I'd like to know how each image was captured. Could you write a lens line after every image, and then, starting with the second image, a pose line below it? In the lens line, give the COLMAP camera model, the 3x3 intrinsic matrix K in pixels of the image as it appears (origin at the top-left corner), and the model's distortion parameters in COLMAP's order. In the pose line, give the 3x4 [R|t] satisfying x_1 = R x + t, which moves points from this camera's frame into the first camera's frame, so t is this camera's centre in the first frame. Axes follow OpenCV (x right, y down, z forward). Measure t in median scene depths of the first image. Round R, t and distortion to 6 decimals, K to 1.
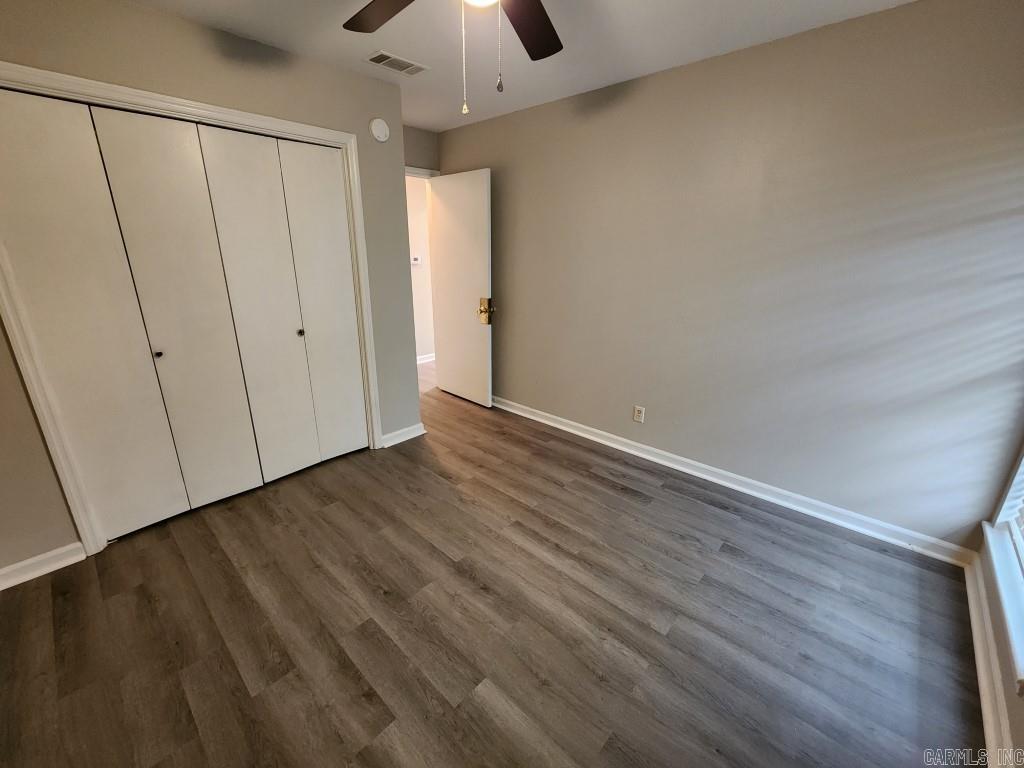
lens RADIAL K [[419.7, 0, 503.0], [0, 419.7, 382.6], [0, 0, 1]] dist [-0.000622, -0.000120]
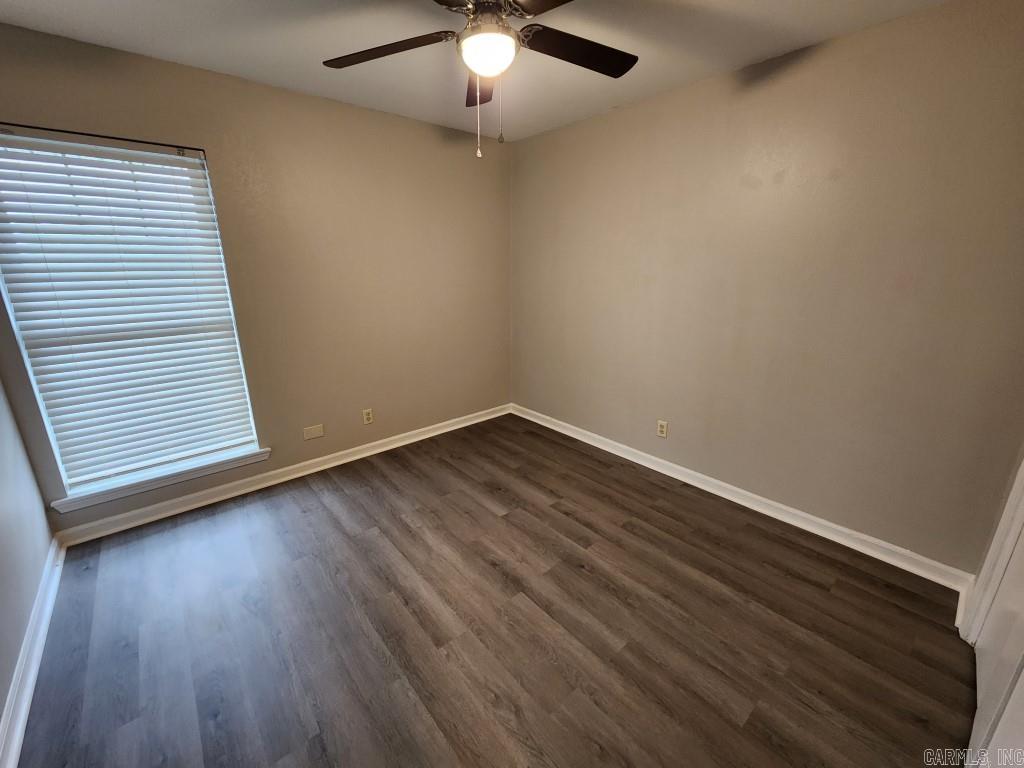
lens RADIAL K [[419.7, 0, 503.0], [0, 419.7, 382.6], [0, 0, 1]] dist [-0.000622, -0.000120]
pose [[-0.993341, -0.032698, 0.110476, -0.170713], [0.035323, 0.826275, 0.562159, -0.534823], [-0.109665, 0.562318, -0.819617, 1.625966]]
